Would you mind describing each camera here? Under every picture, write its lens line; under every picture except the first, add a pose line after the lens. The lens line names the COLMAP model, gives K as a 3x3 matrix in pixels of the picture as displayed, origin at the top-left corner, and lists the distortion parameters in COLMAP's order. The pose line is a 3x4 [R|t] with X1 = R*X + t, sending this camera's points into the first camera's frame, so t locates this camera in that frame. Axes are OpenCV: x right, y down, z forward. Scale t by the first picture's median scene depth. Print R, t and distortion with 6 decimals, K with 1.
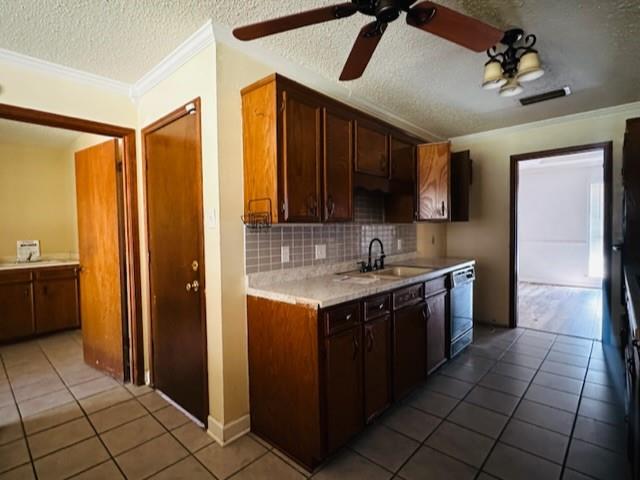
lens RADIAL K [[325.8, 0, 319.1], [0, 325.8, 239.9], [0, 0, 1]] dist [0.001642, 0.000065]
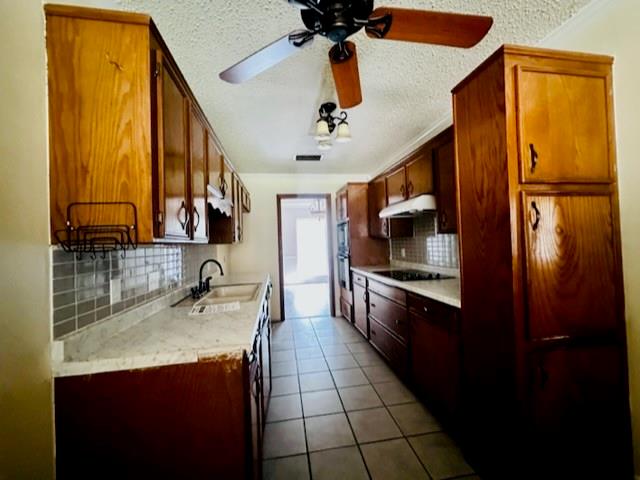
lens RADIAL K [[256.2, 0, 320.3], [0, 256.2, 238.3], [0, 0, 1]] dist [-0.007898, -0.000099]
pose [[0.617178, 0.003855, 0.786814, -0.282661], [0.060210, 0.996824, -0.052113, -0.011803], [-0.784516, 0.079537, 0.614986, 0.390007]]
